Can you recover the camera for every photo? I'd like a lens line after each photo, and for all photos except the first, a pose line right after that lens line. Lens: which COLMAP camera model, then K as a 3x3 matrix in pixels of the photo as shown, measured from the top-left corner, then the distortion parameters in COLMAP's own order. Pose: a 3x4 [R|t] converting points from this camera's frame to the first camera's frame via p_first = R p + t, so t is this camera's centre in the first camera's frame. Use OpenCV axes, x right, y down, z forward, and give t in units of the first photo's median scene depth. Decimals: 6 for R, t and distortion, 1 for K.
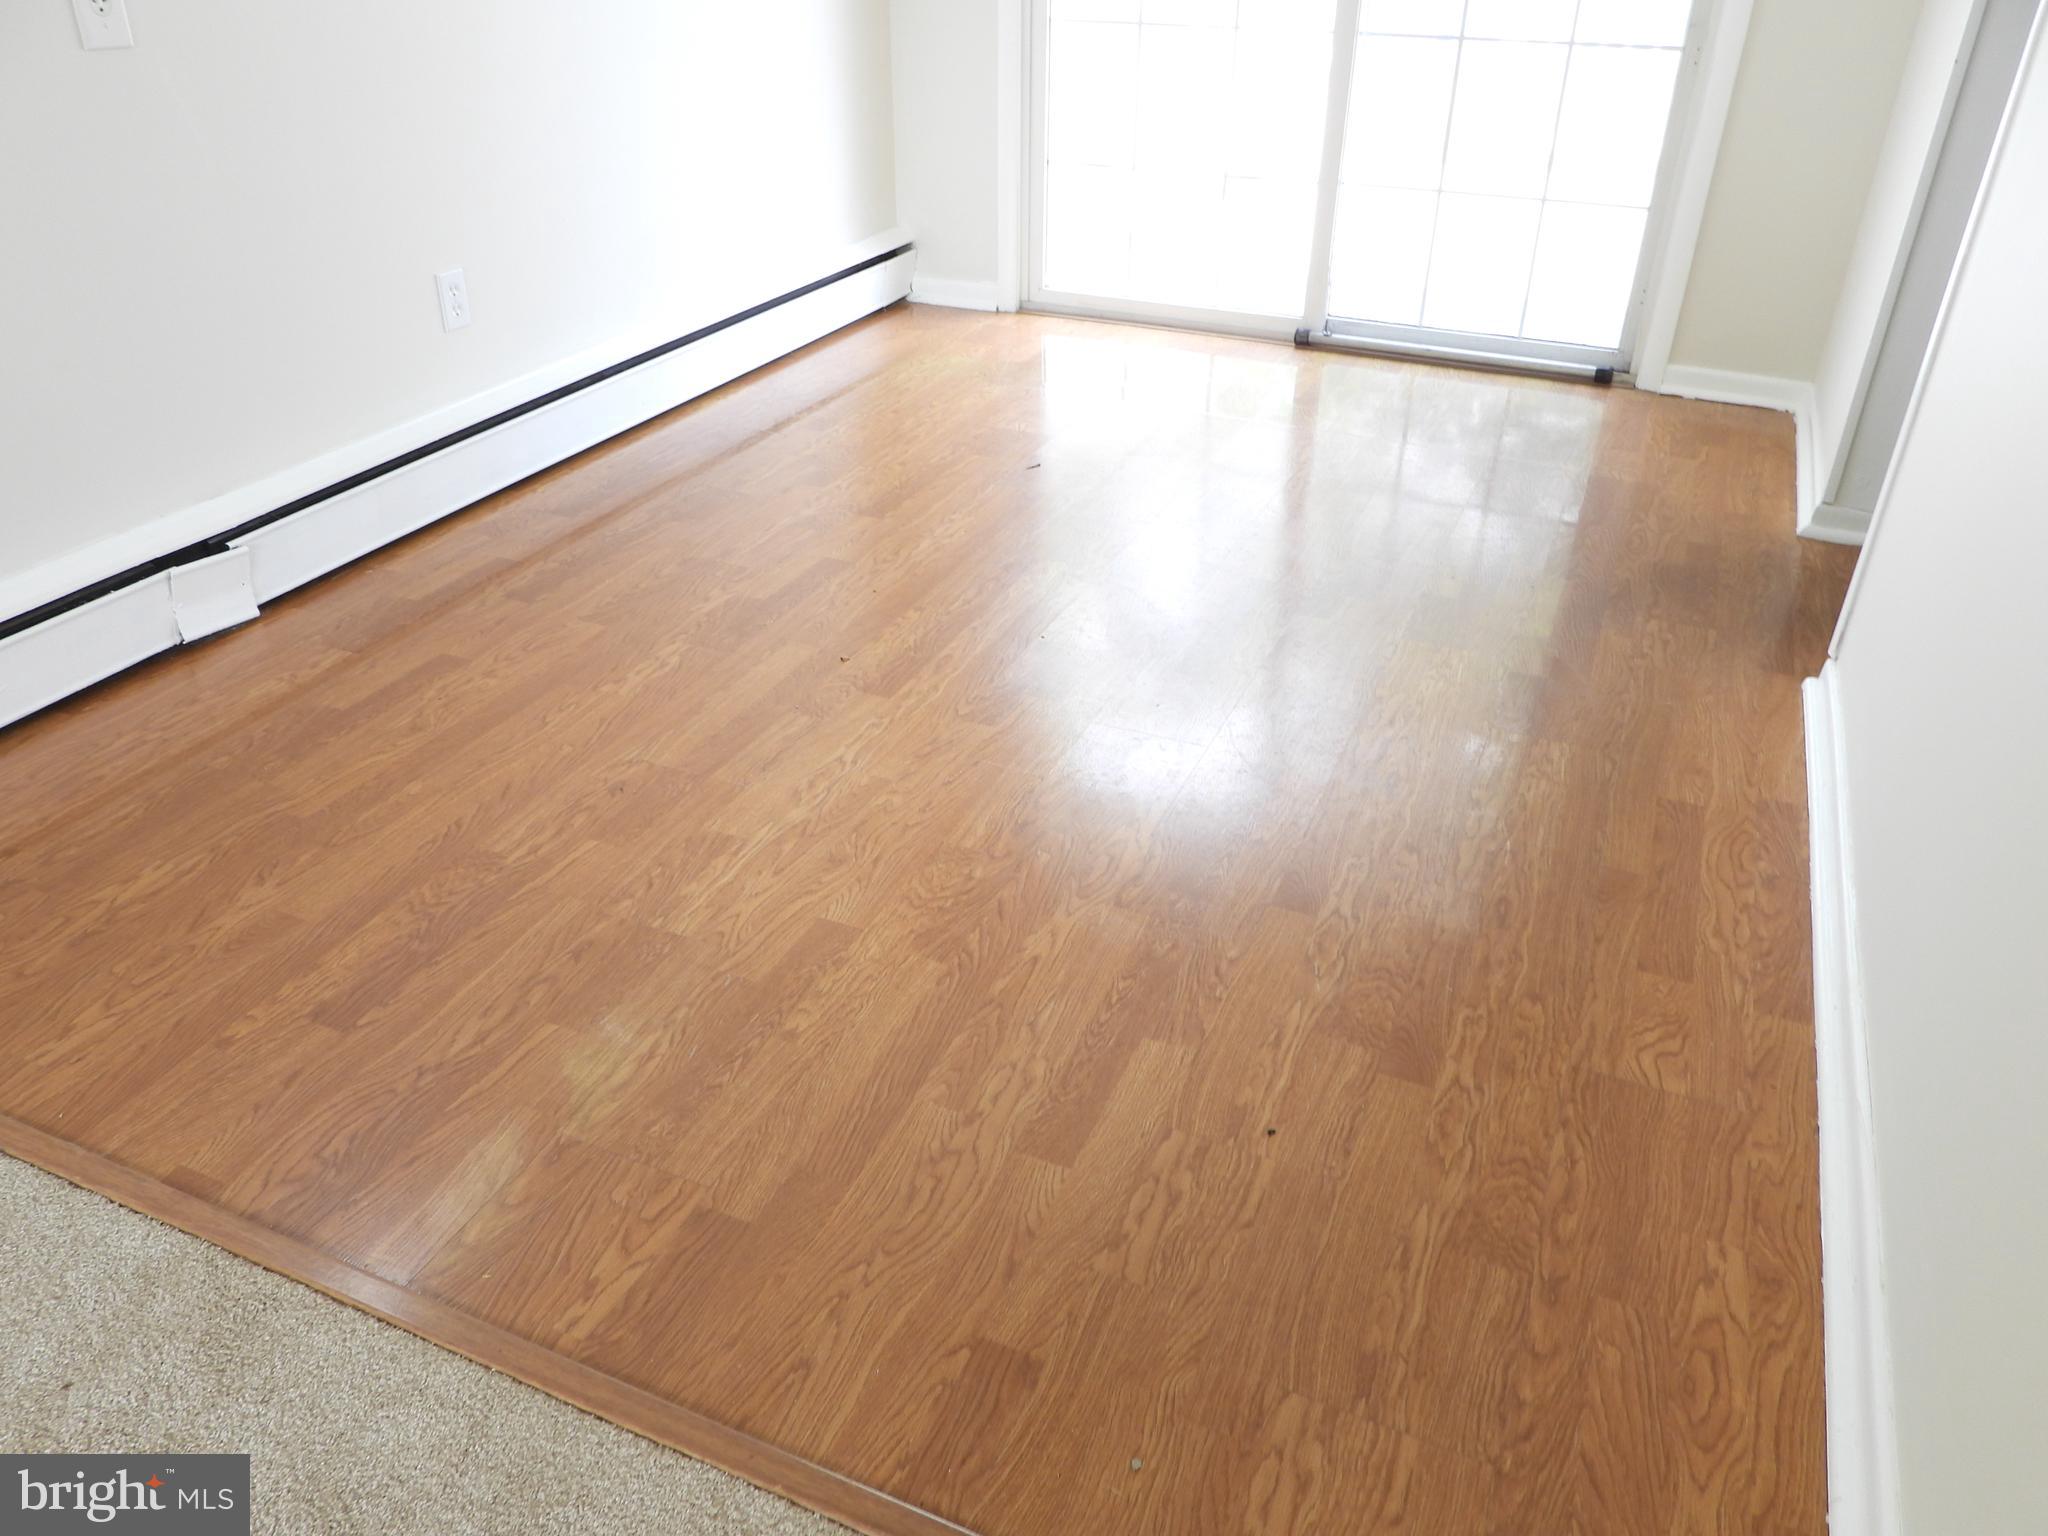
lens RADIAL K [[1471.7, 0, 1022.1], [0, 1471.7, 766.6], [0, 0, 1]] dist [-0.017175, 0.005997]
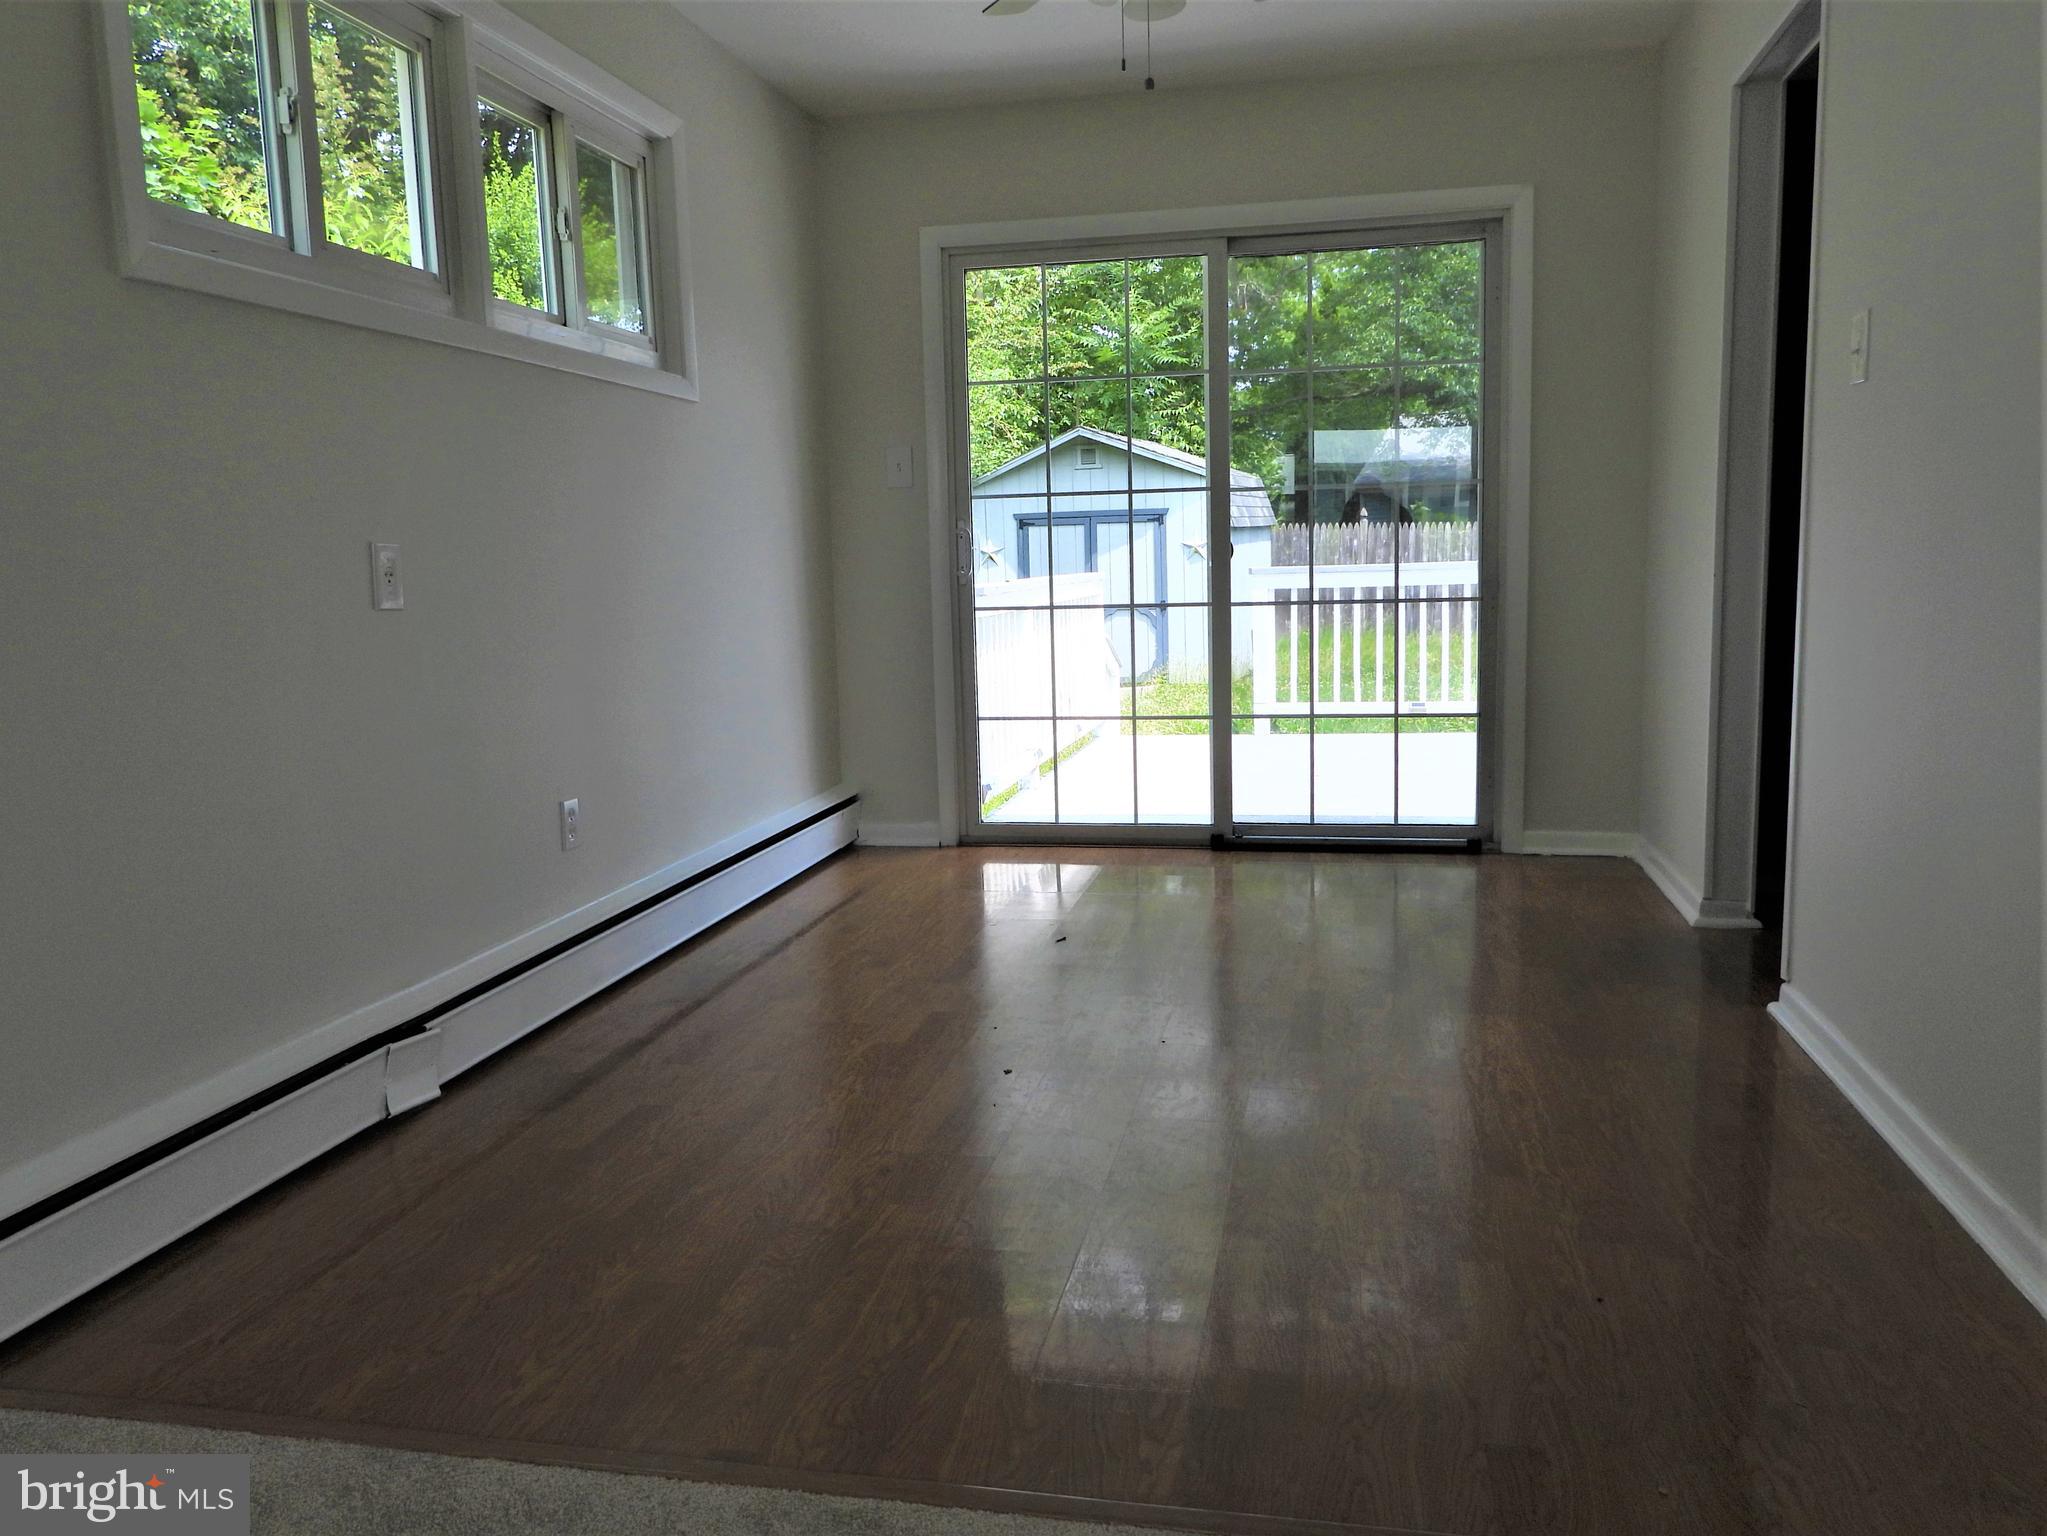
lens RADIAL K [[1531.1, 0, 1021.8], [0, 1531.1, 764.1], [0, 0, 1]] dist [-0.013554, 0.005599]
pose [[0.978730, -0.062869, 0.195280, -0.303932], [0.135744, 0.912174, -0.386669, 0.156883], [-0.153820, 0.404952, 0.901306, -0.146078]]
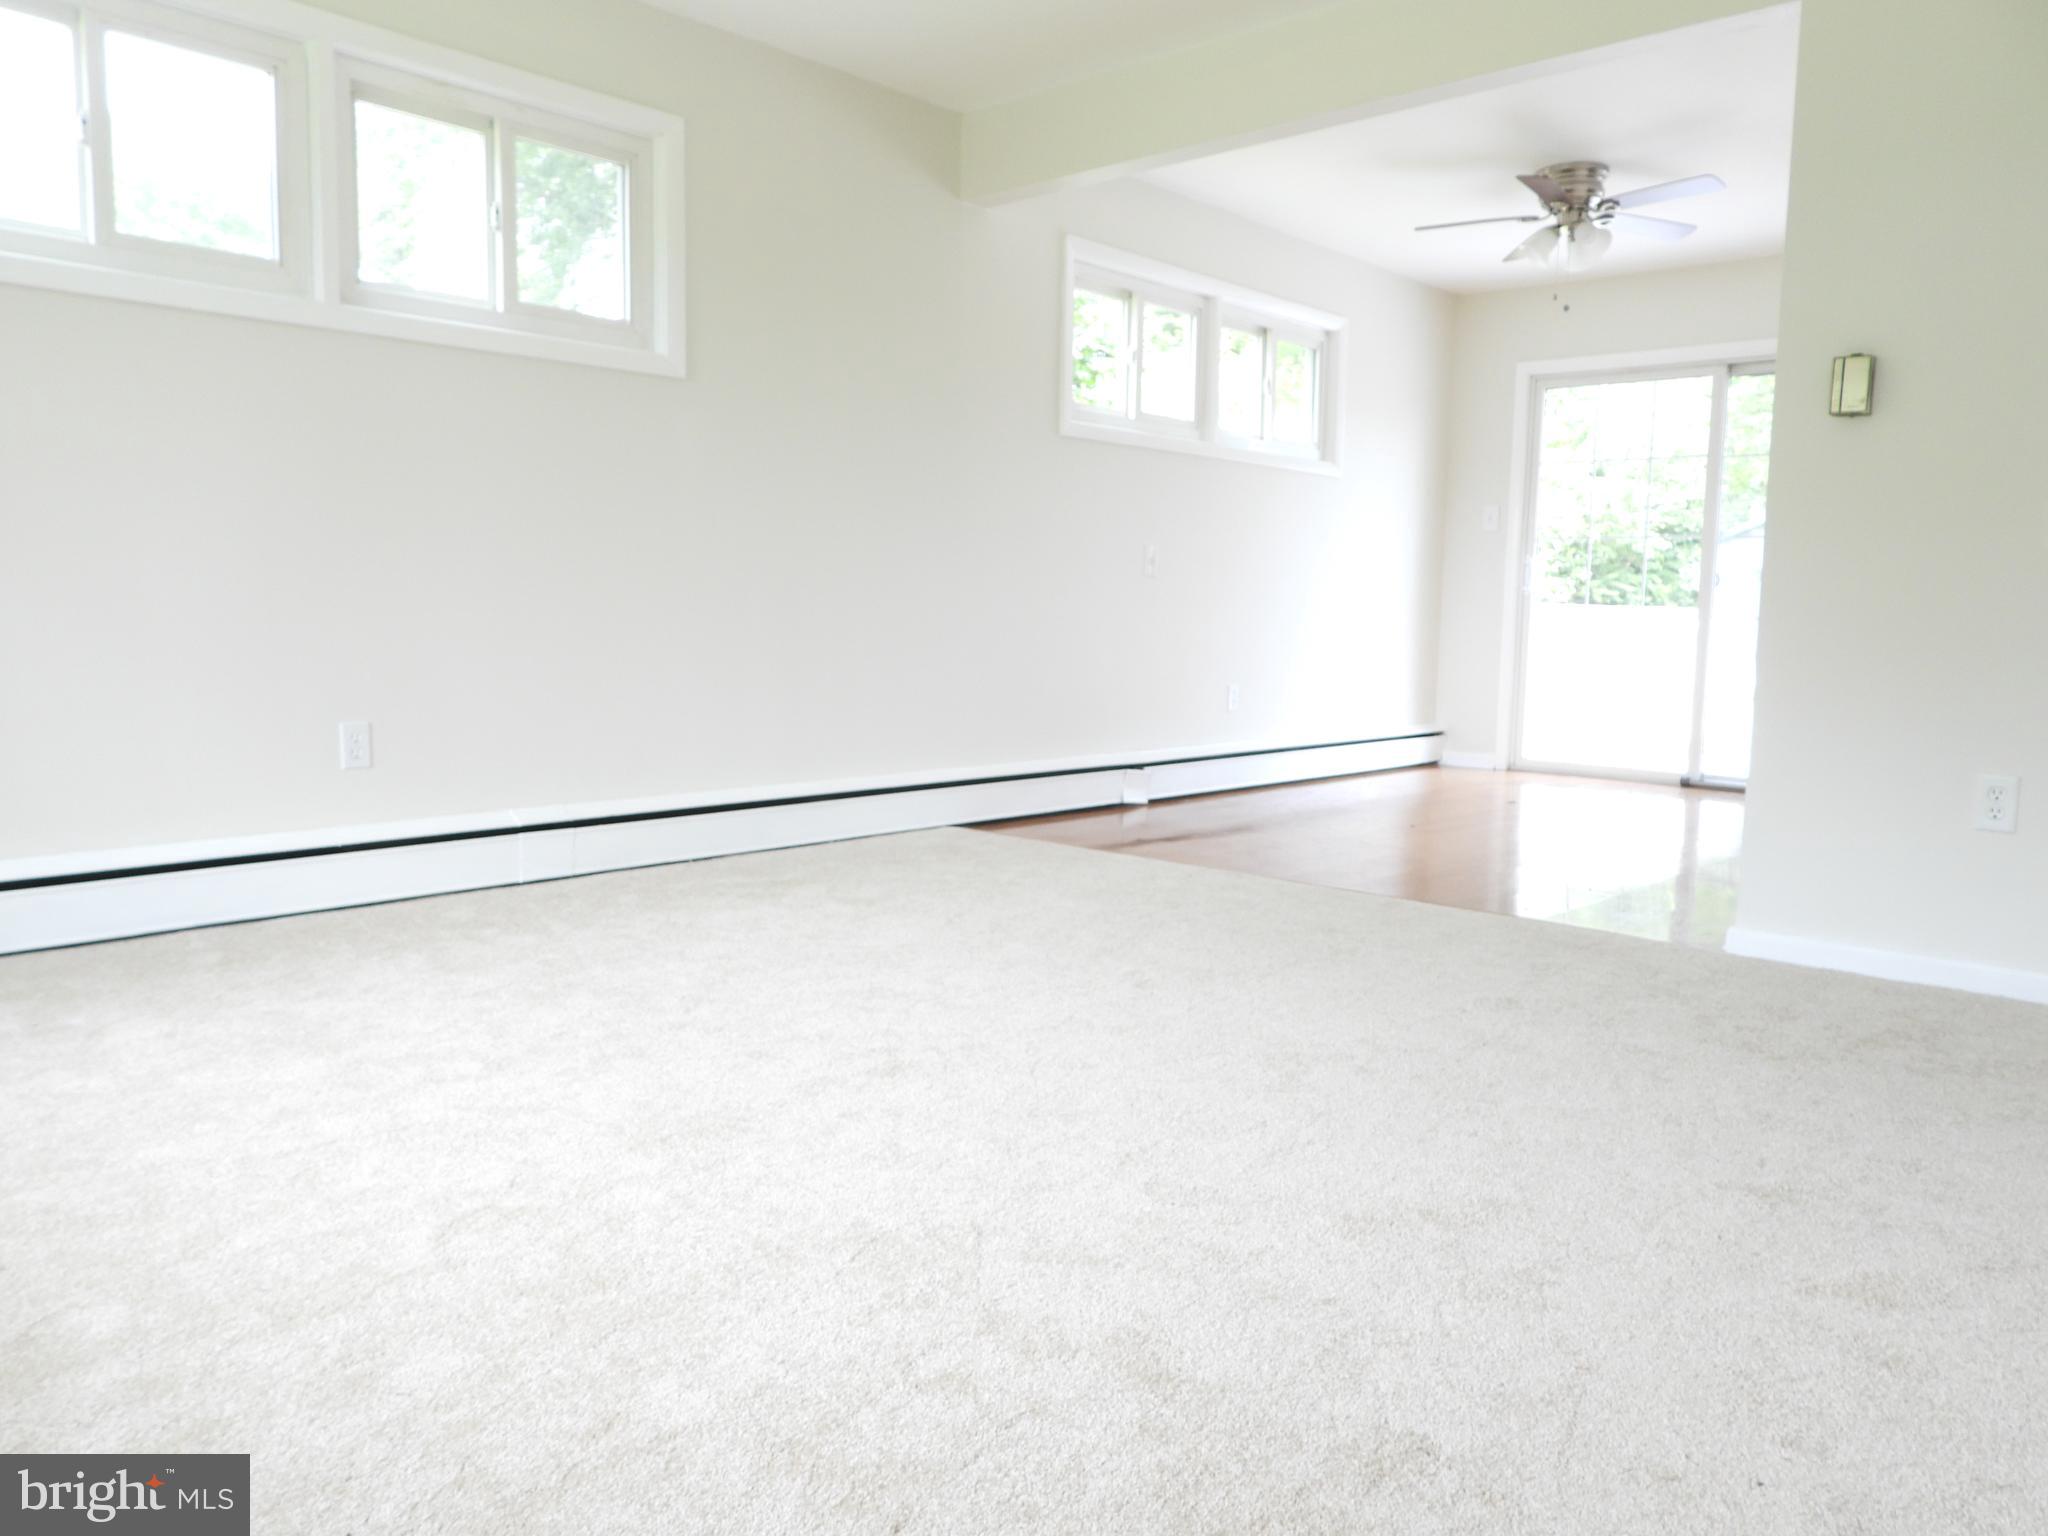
lens RADIAL K [[1471.7, 0, 1022.6], [0, 1471.7, 762.9], [0, 0, 1]] dist [-0.017175, 0.005997]
pose [[0.945189, 0.044411, -0.323491, 0.028457], [-0.178994, 0.899060, -0.399564, 0.764196], [0.273093, 0.435566, 0.857731, -1.002780]]
